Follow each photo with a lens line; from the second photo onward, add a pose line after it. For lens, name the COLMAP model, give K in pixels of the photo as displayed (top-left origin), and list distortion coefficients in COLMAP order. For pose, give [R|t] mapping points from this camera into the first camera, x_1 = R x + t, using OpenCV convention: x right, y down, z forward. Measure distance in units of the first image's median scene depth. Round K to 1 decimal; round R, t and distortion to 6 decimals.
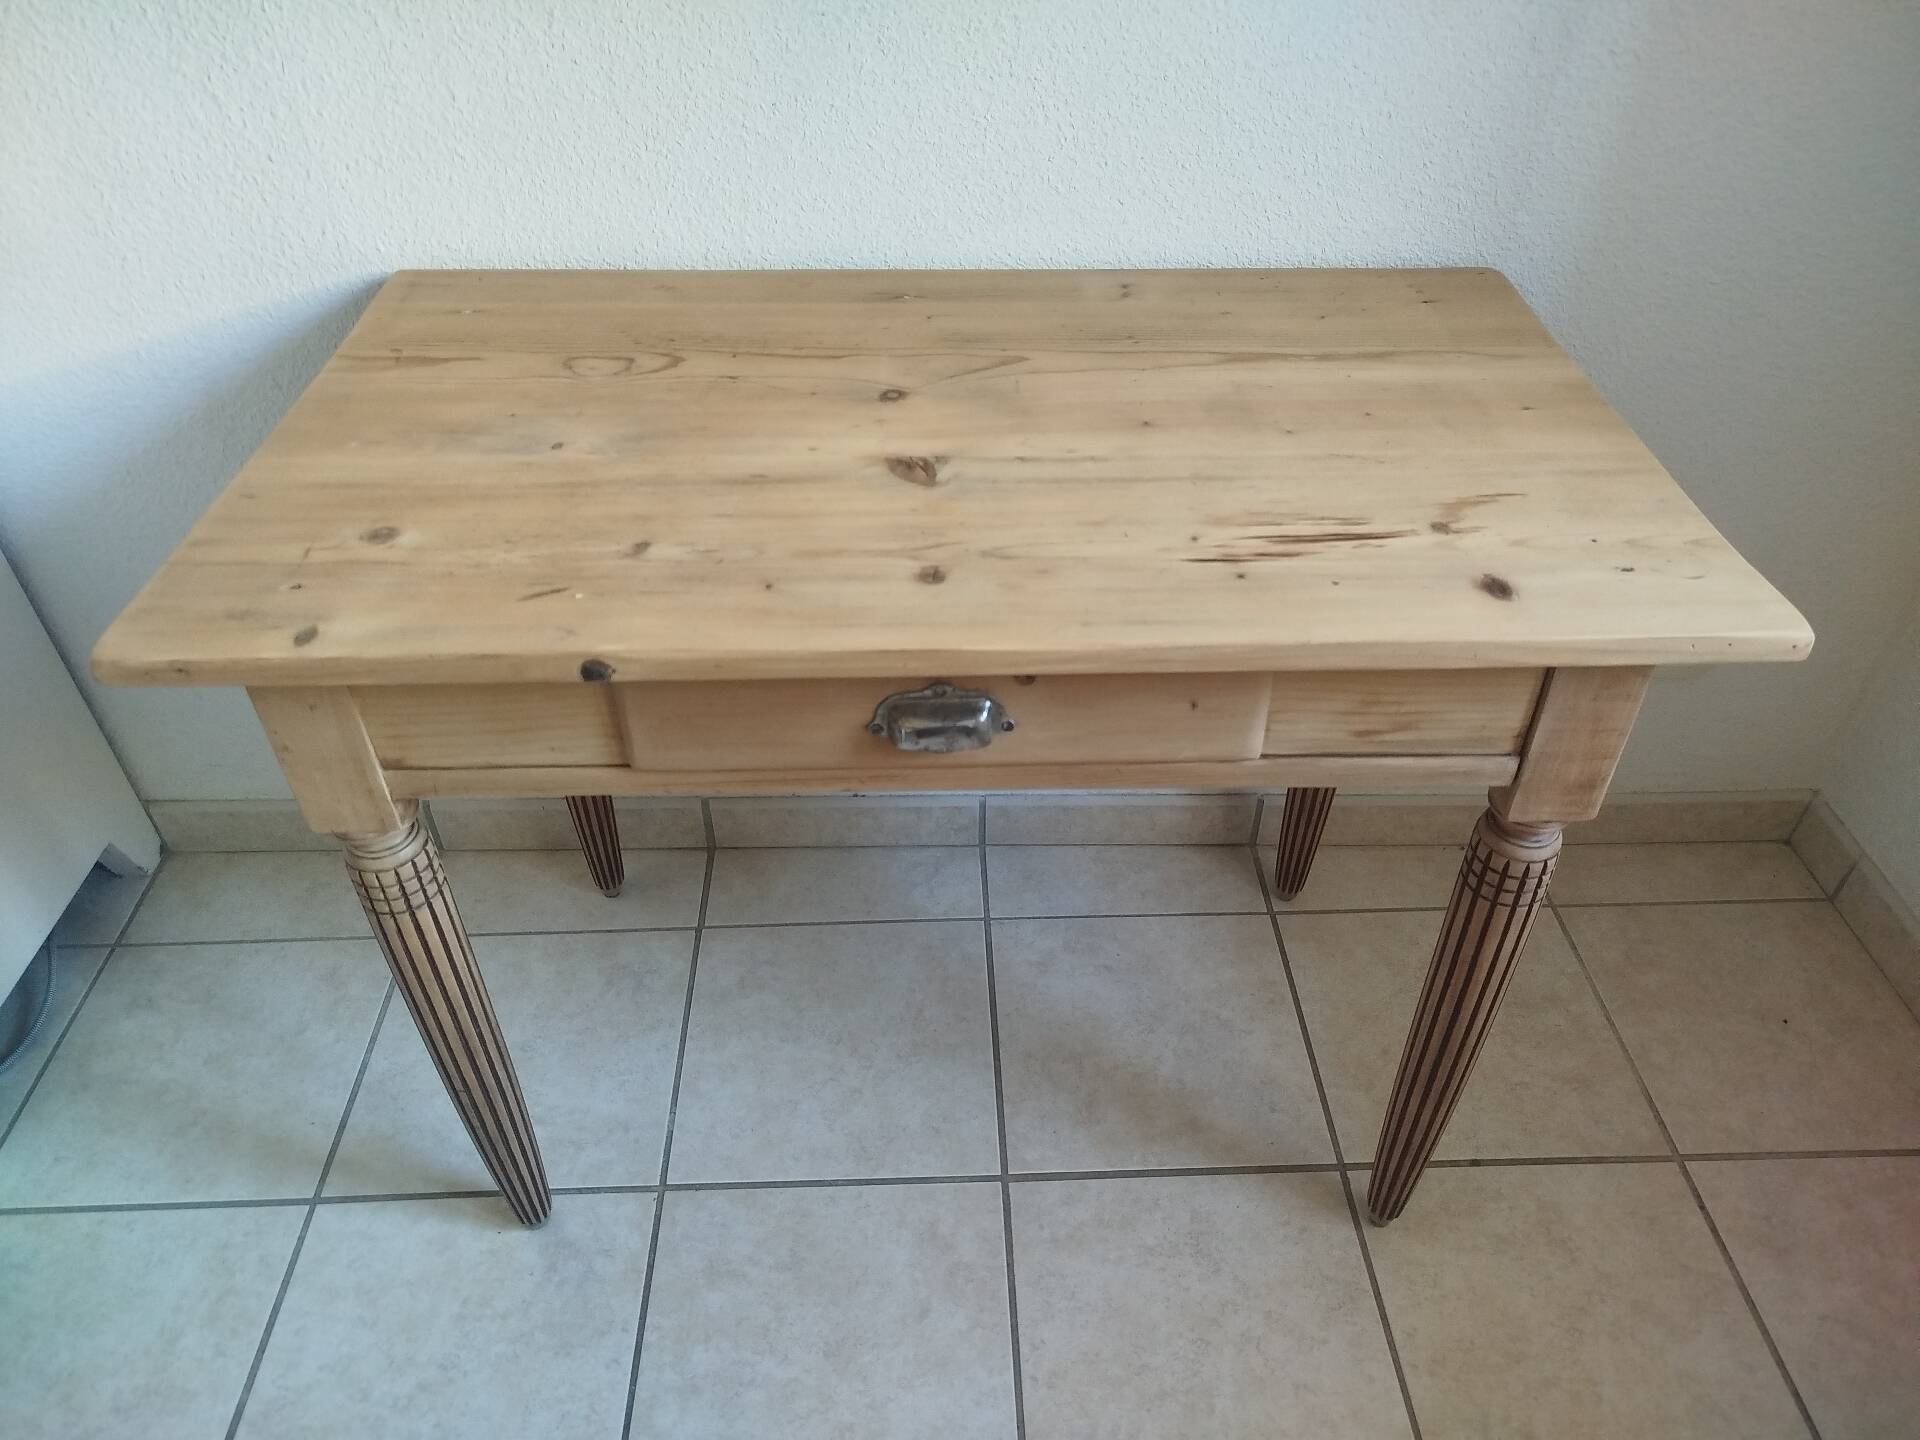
lens RADIAL K [[1347.5, 0, 955.1], [0, 1347.5, 722.0], [0, 0, 1]] dist [0.013588, -0.003005]
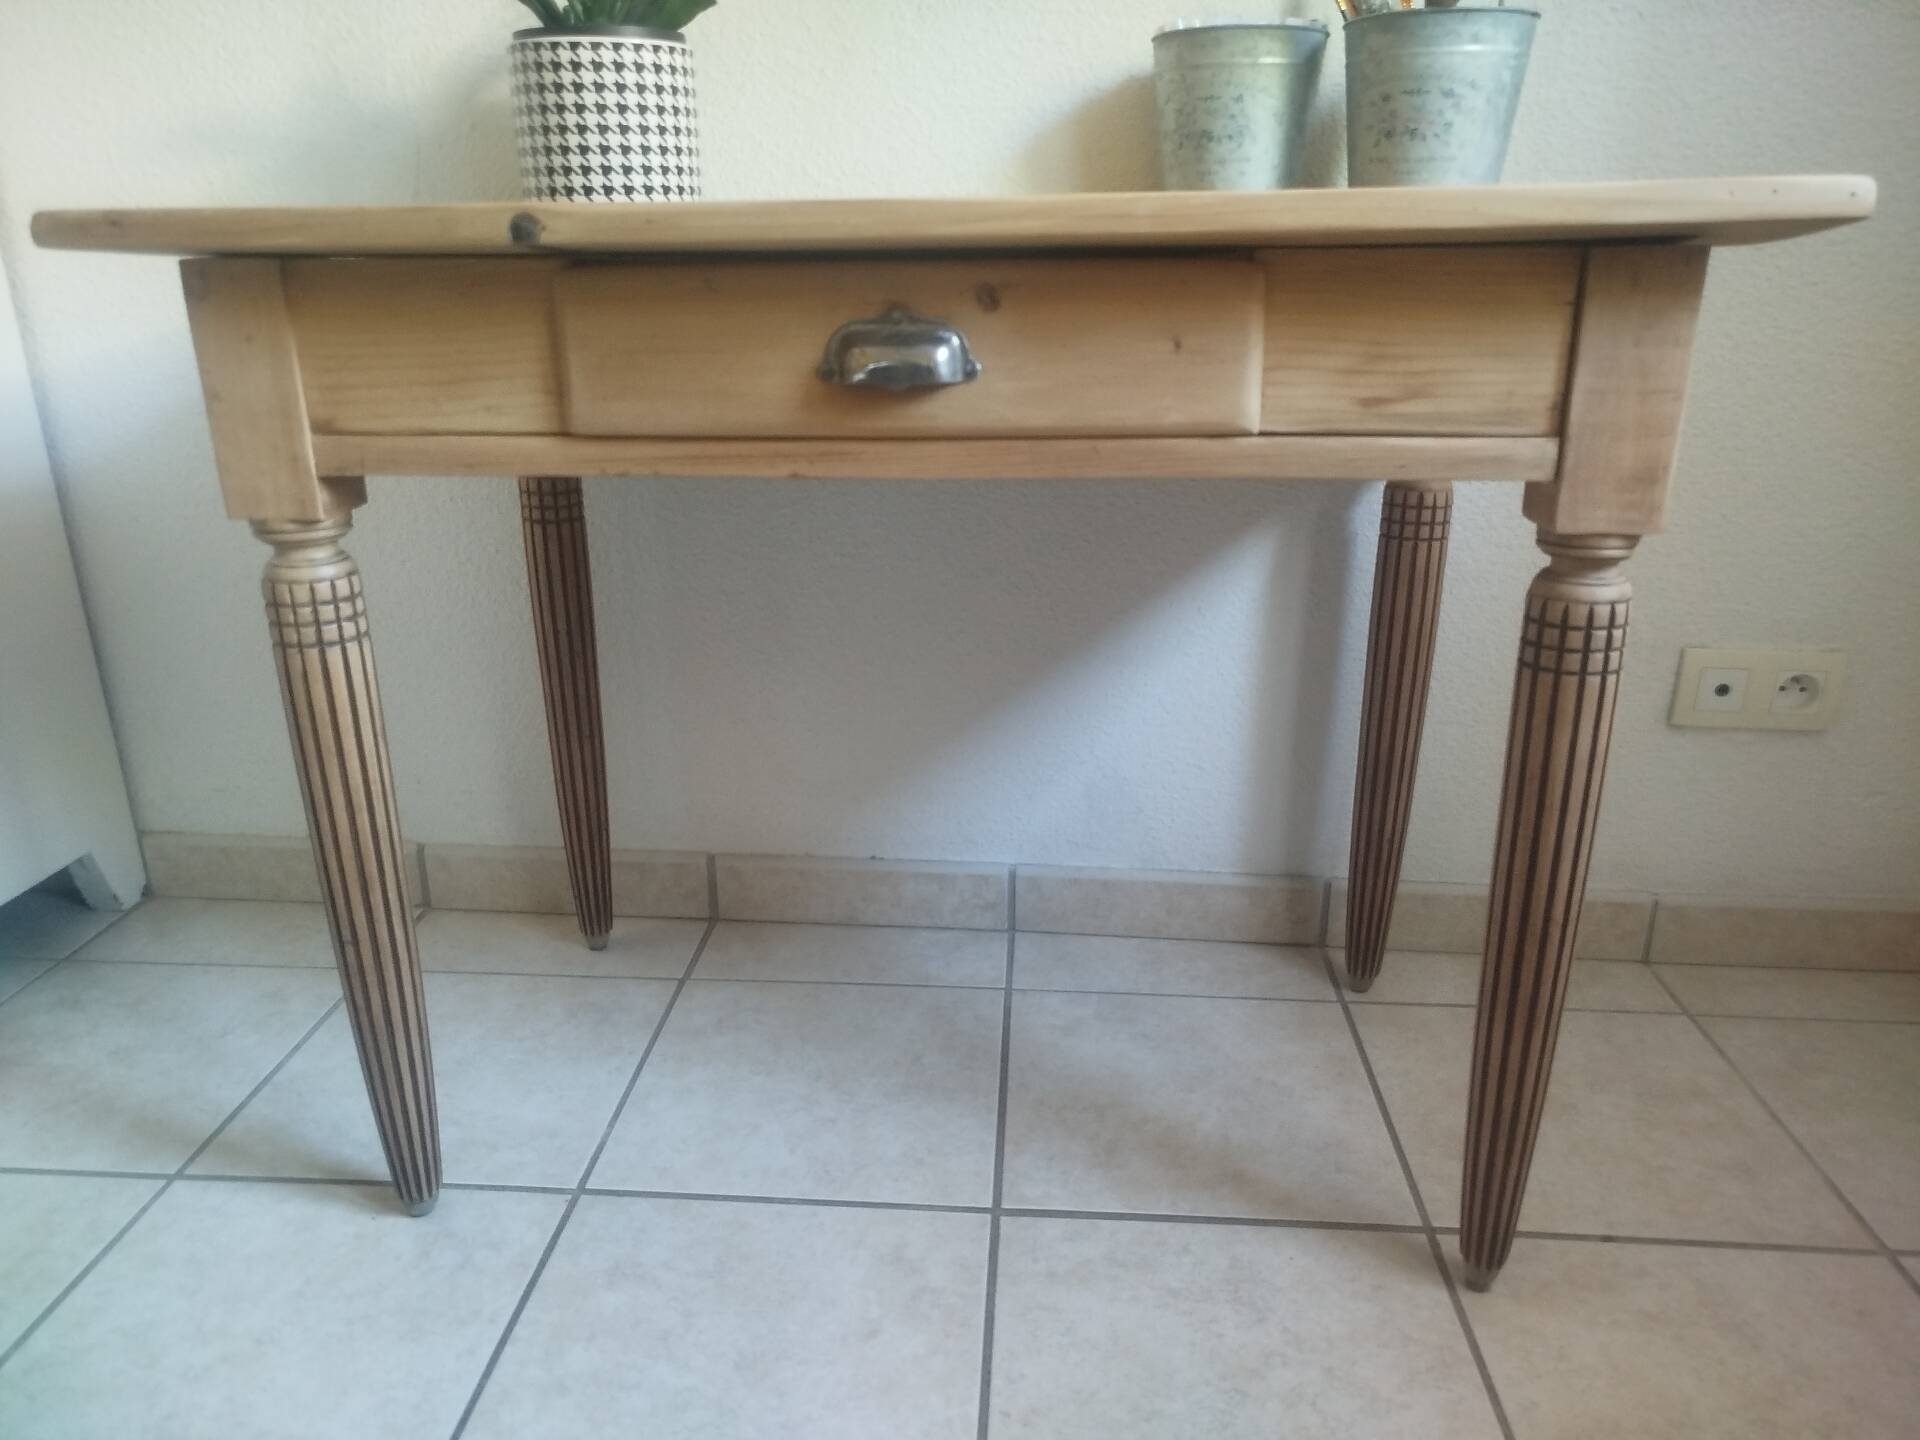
lens RADIAL K [[1347.5, 0, 955.1], [0, 1347.5, 722.0], [0, 0, 1]] dist [0.013588, -0.003005]
pose [[0.994894, 0.032573, -0.095529, 0.094699], [-0.064244, 0.934360, -0.350491, 0.412885], [0.077842, 0.354838, 0.931681, 0.177045]]
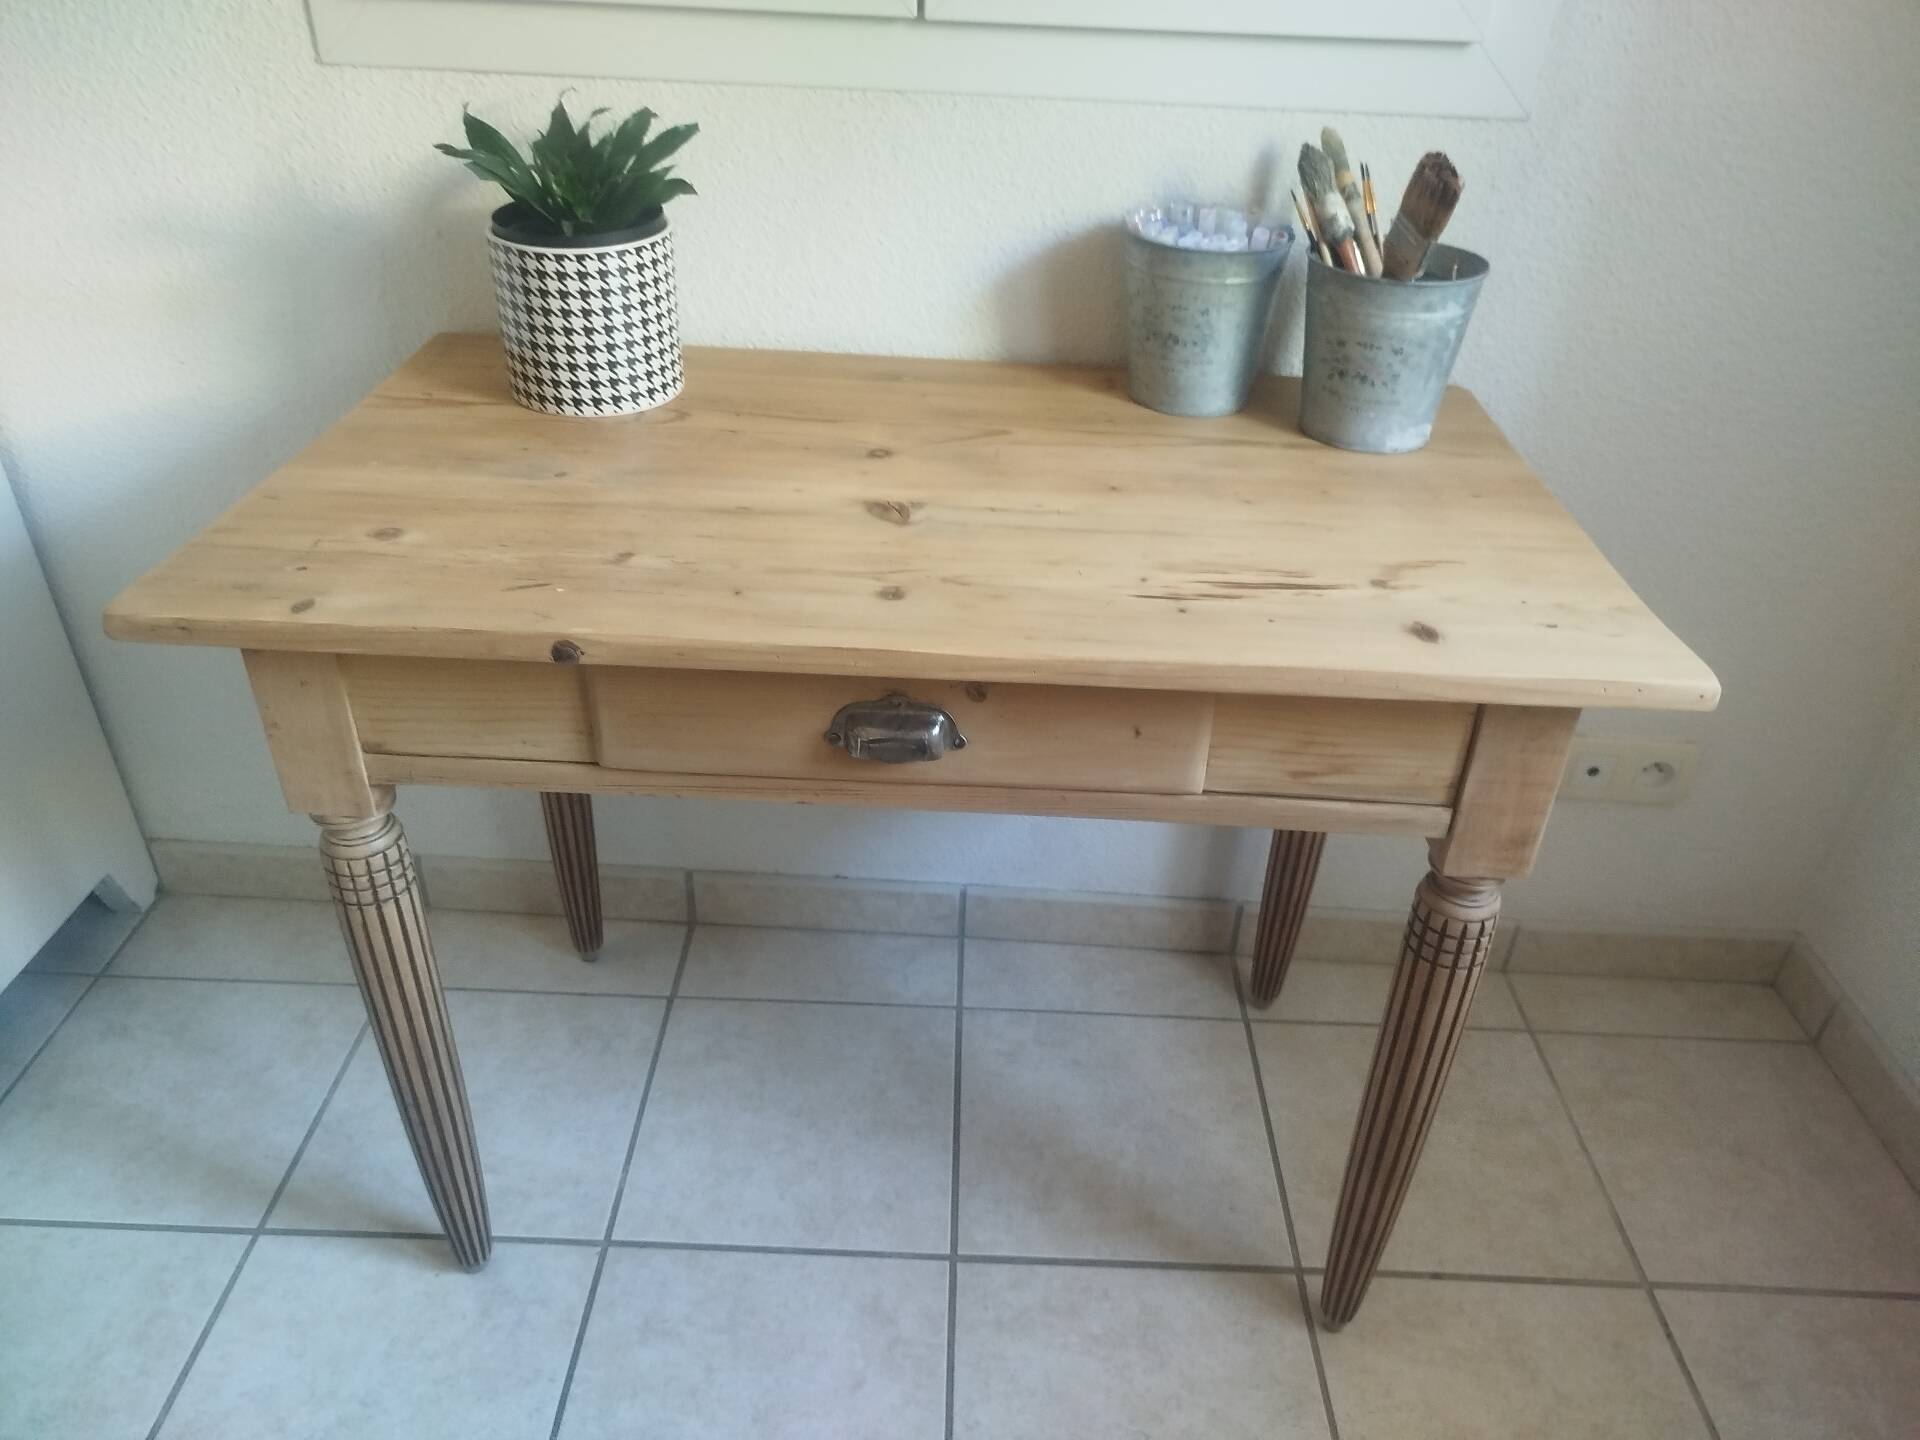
lens RADIAL K [[1363.2, 0, 955.2], [0, 1363.2, 723.8], [0, 0, 1]] dist [-0.001410, 0.008180]
pose [[0.997920, 0.059005, -0.025982, 0.048836], [-0.061789, 0.990337, -0.124155, 0.090359], [0.018405, 0.125502, 0.991923, -0.036932]]
